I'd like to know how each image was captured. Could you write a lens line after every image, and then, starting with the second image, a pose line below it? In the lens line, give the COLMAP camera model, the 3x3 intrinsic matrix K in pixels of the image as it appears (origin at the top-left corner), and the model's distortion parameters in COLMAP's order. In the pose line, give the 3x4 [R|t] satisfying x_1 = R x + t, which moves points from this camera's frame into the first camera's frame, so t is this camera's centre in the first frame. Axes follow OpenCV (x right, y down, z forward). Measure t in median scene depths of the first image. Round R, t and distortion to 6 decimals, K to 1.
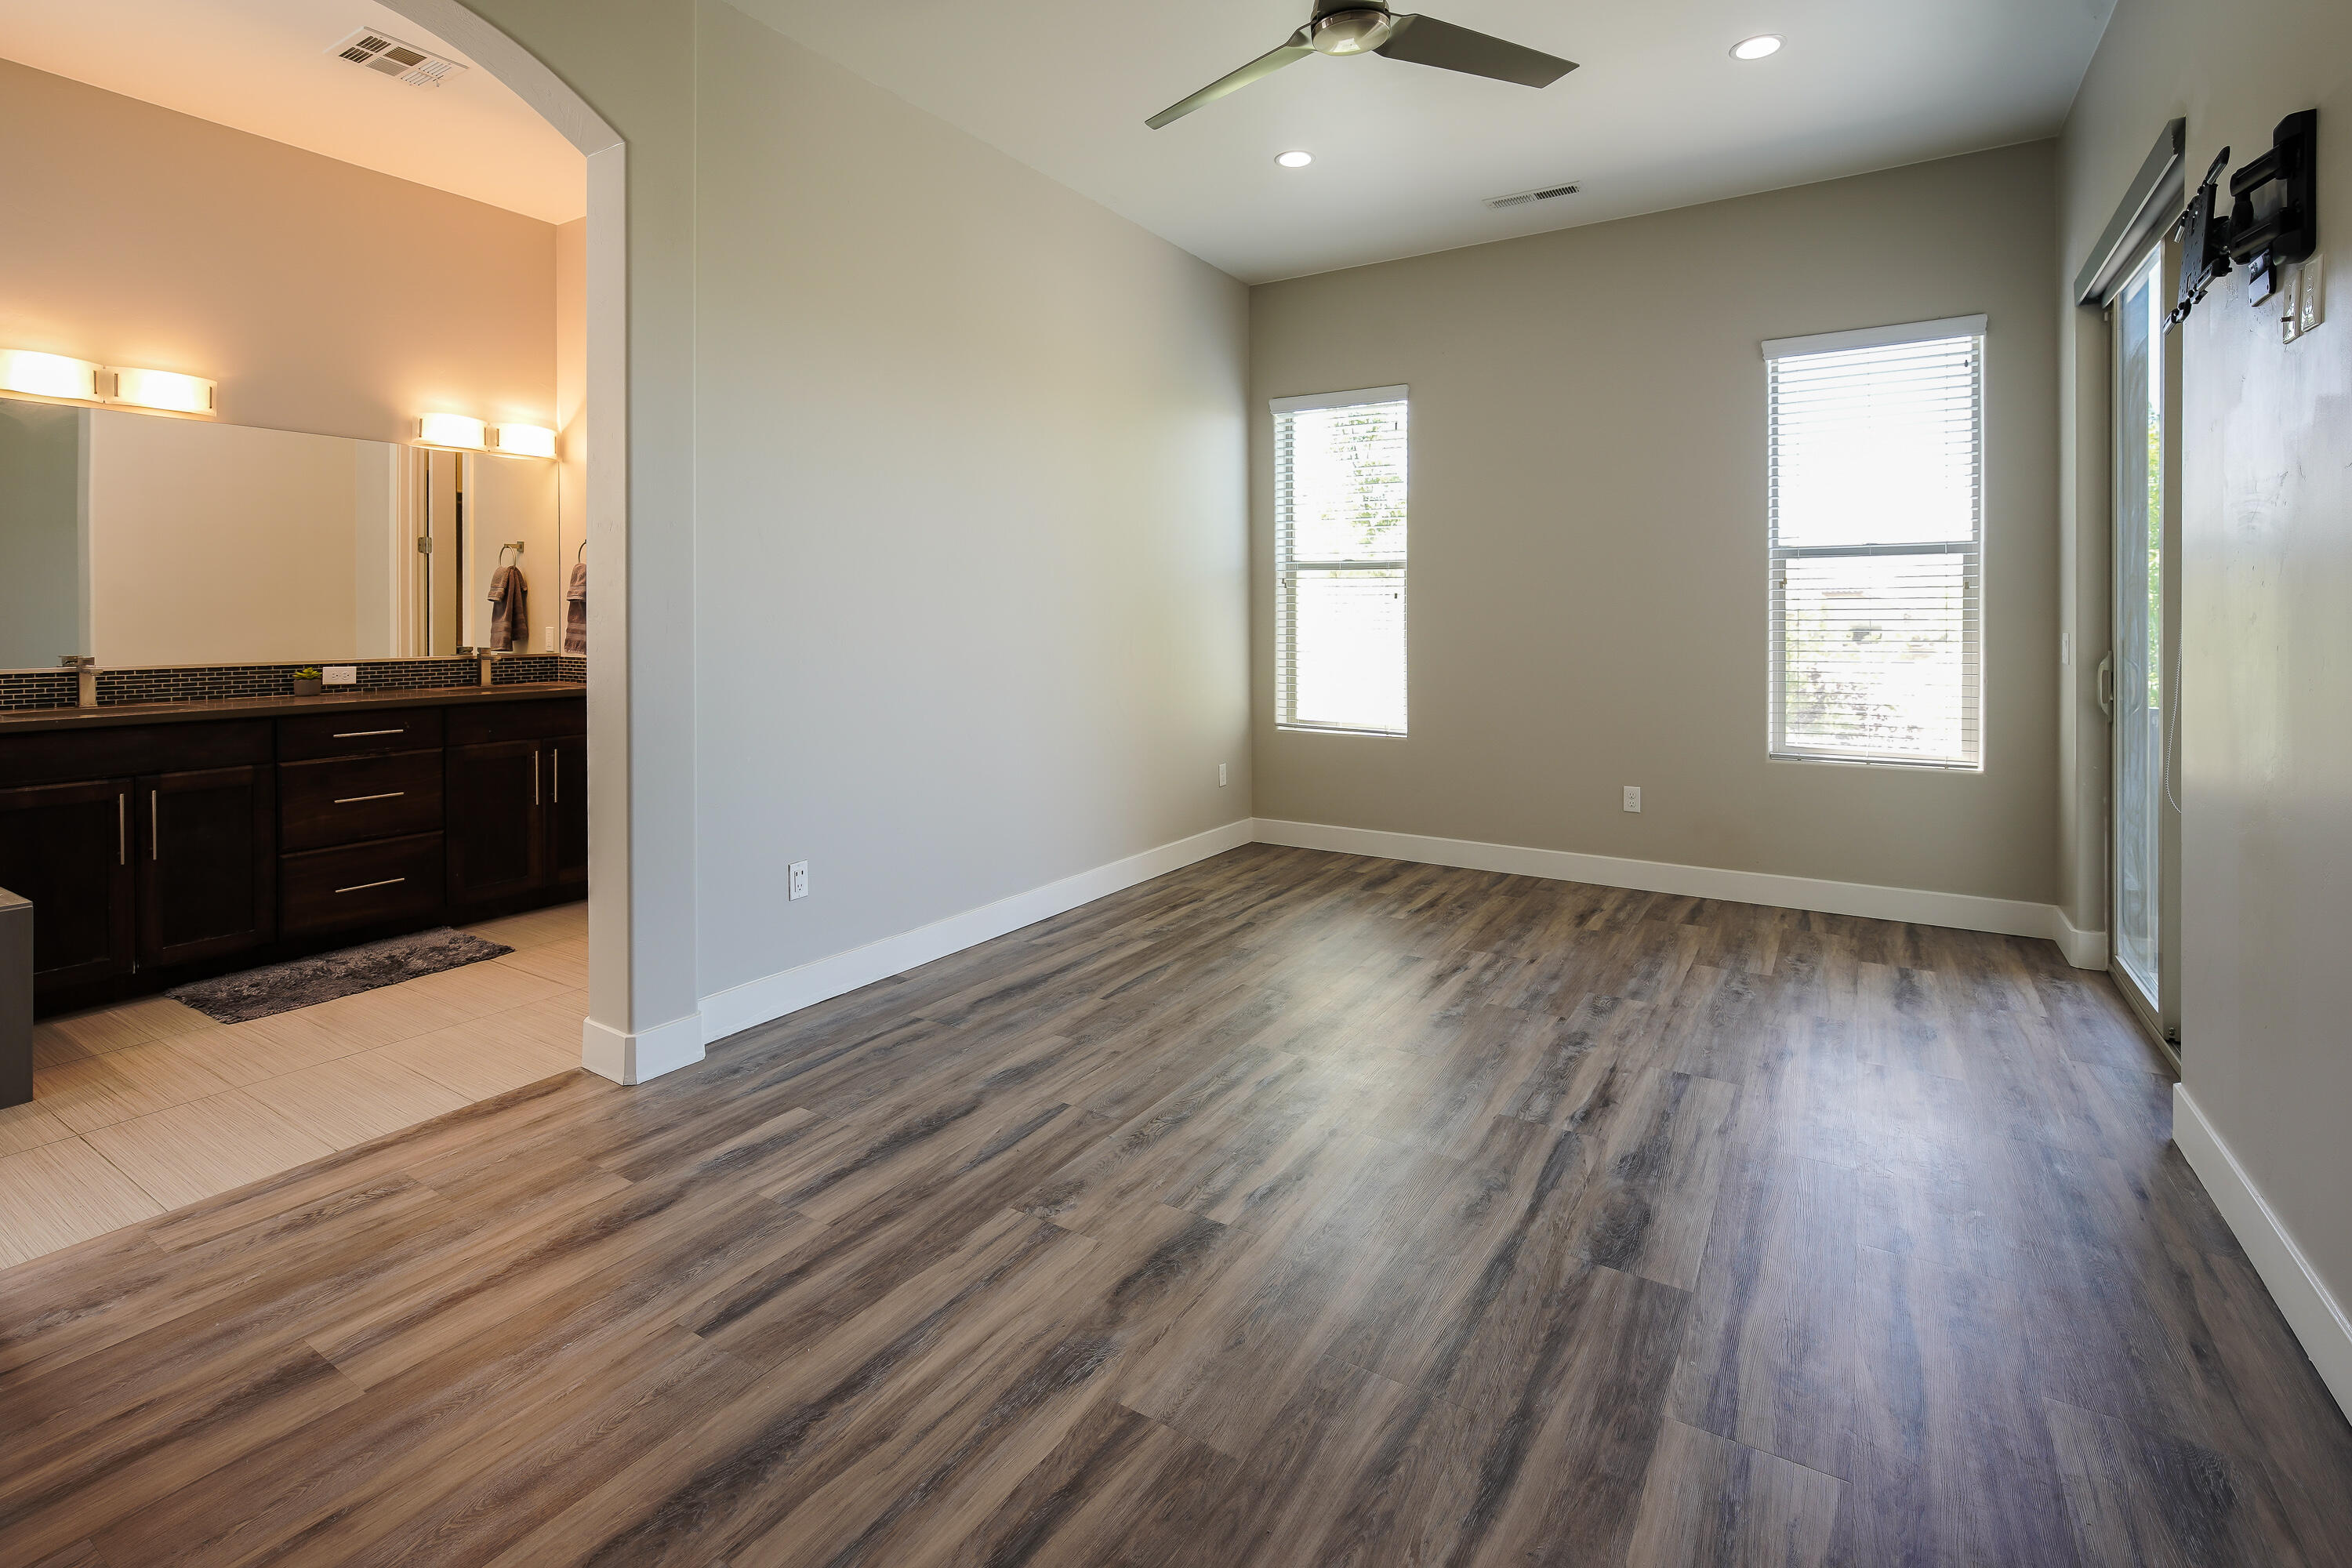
lens RADIAL K [[1106.3, 0, 1176.2], [0, 1106.3, 688.4], [0, 0, 1]] dist [-0.003921, -0.000190]
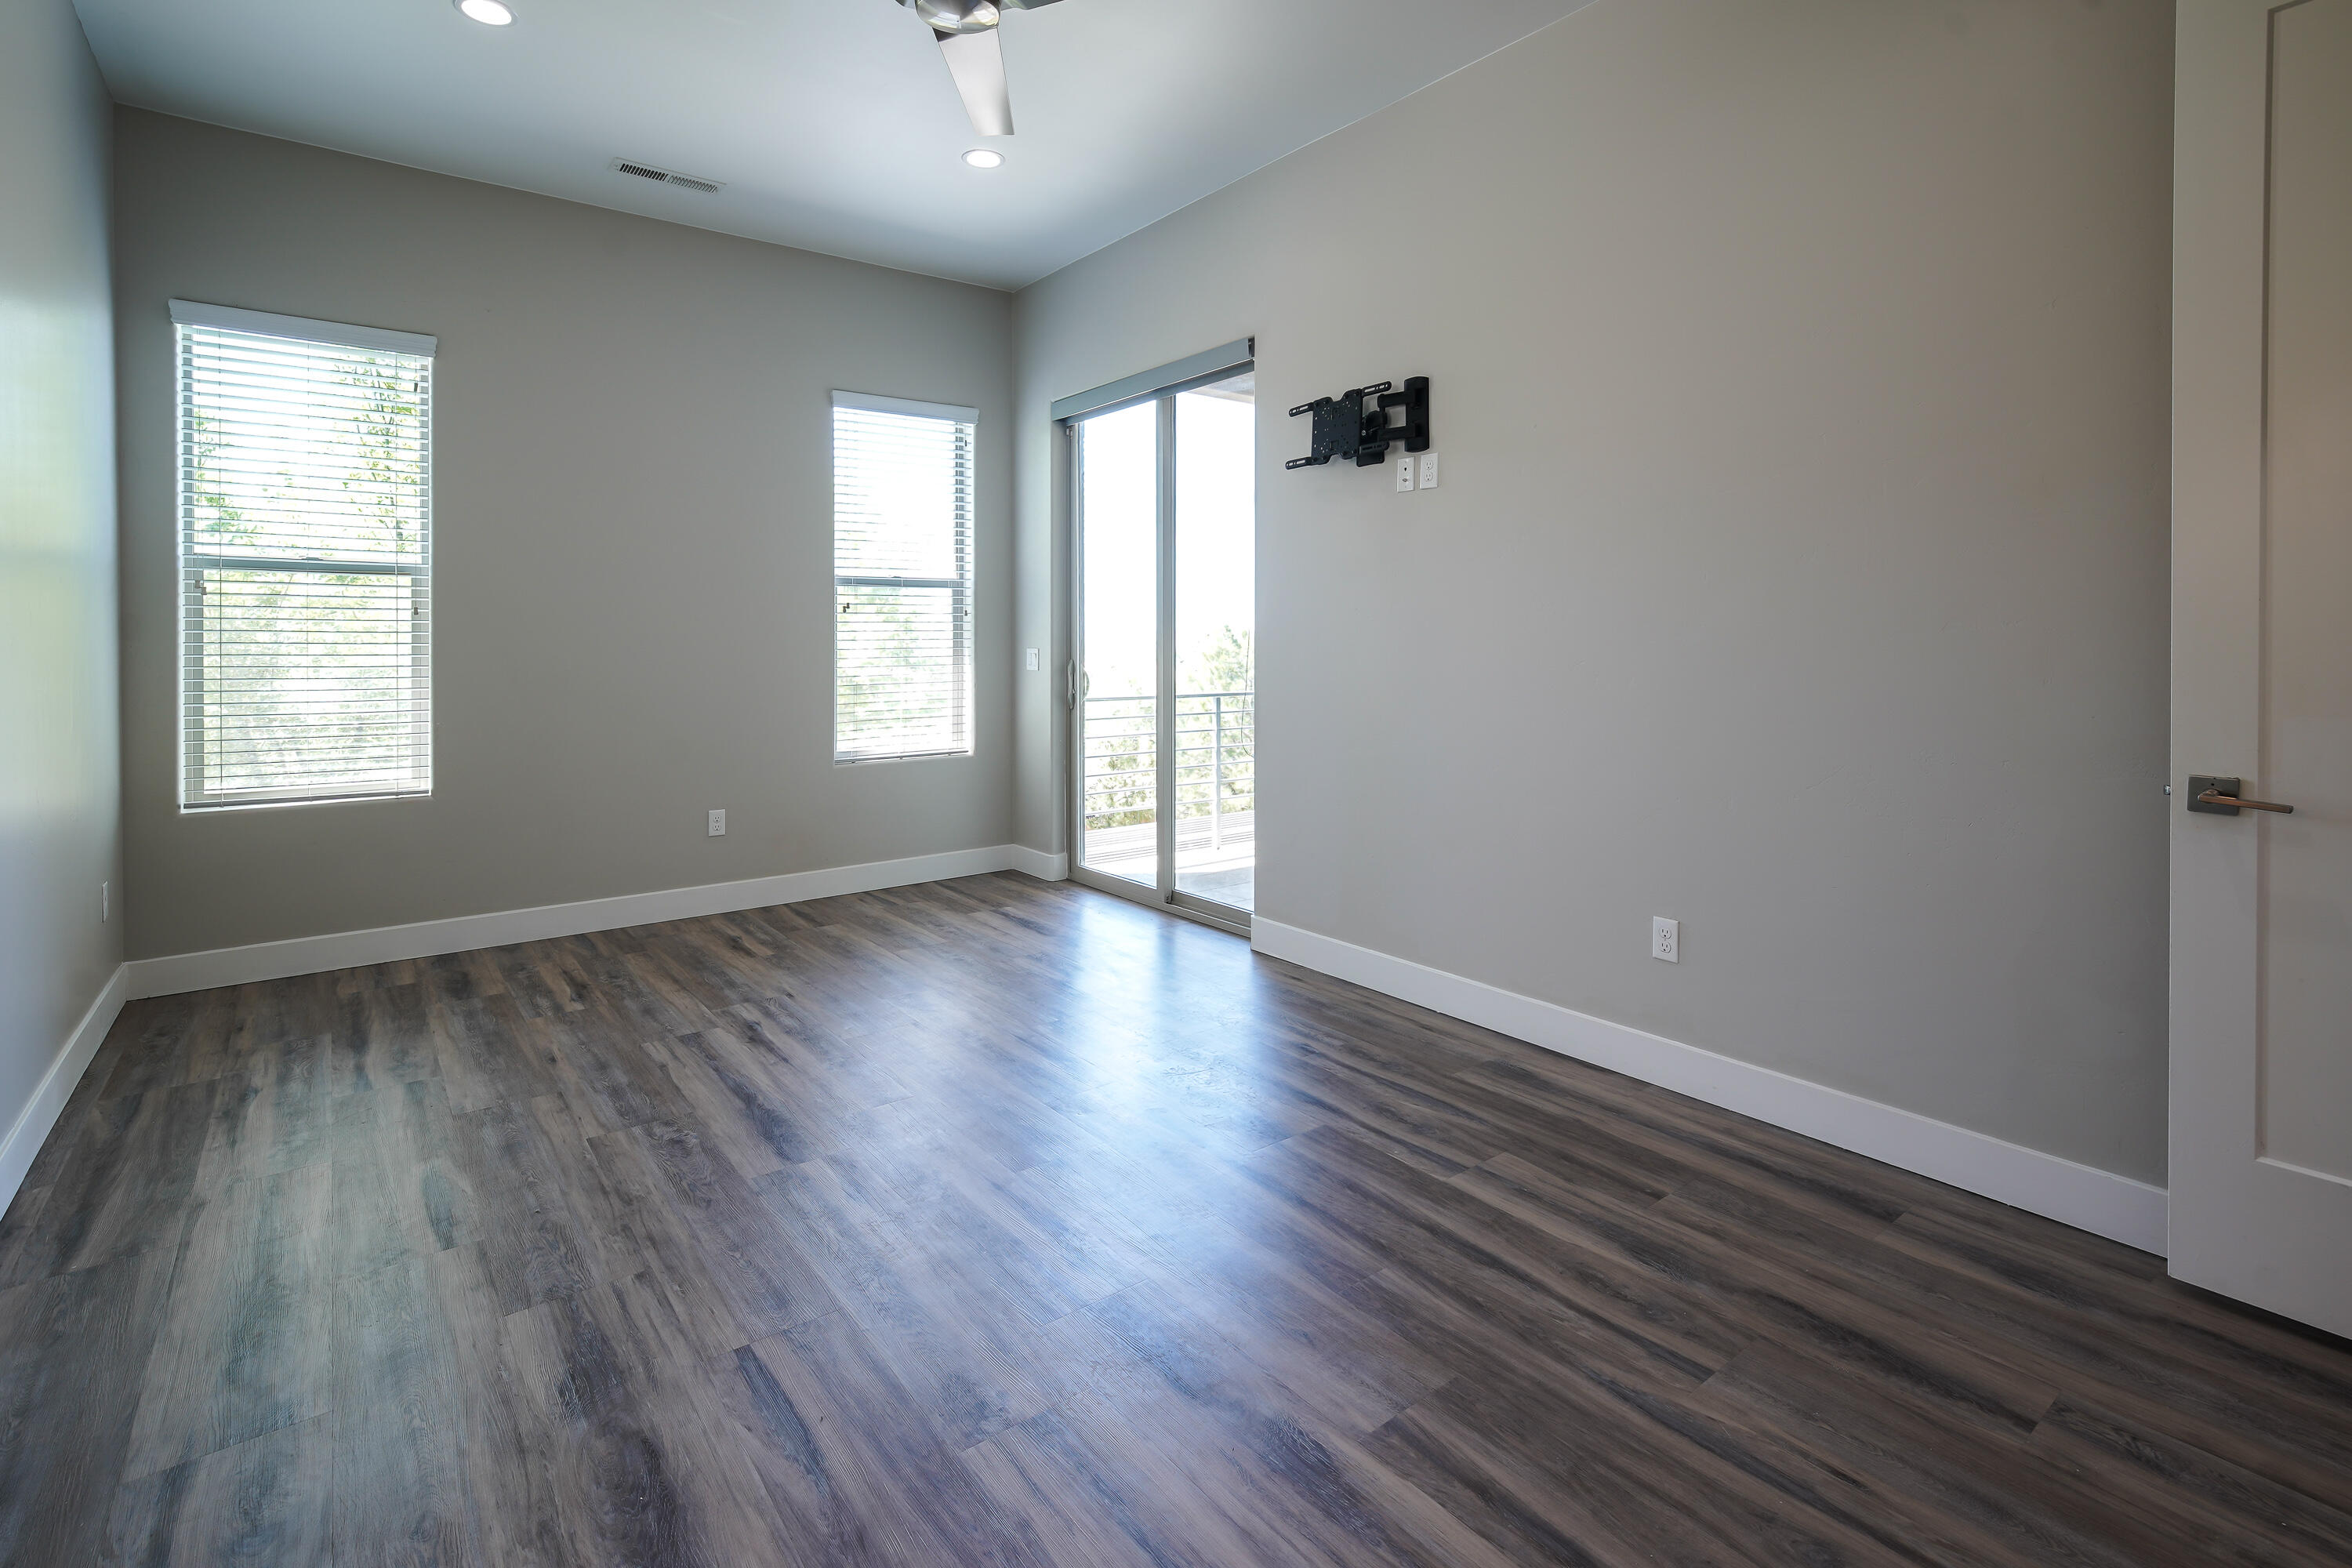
lens RADIAL K [[1073.9, 0, 1185.4], [0, 1073.9, 694.3], [0, 0, 1]] dist [-0.001079, -0.000130]
pose [[0.346443, -0.050676, 0.936701, -0.420725], [0.063092, 0.997537, 0.030633, -0.021343], [-0.935947, 0.048486, 0.348787, 0.341181]]
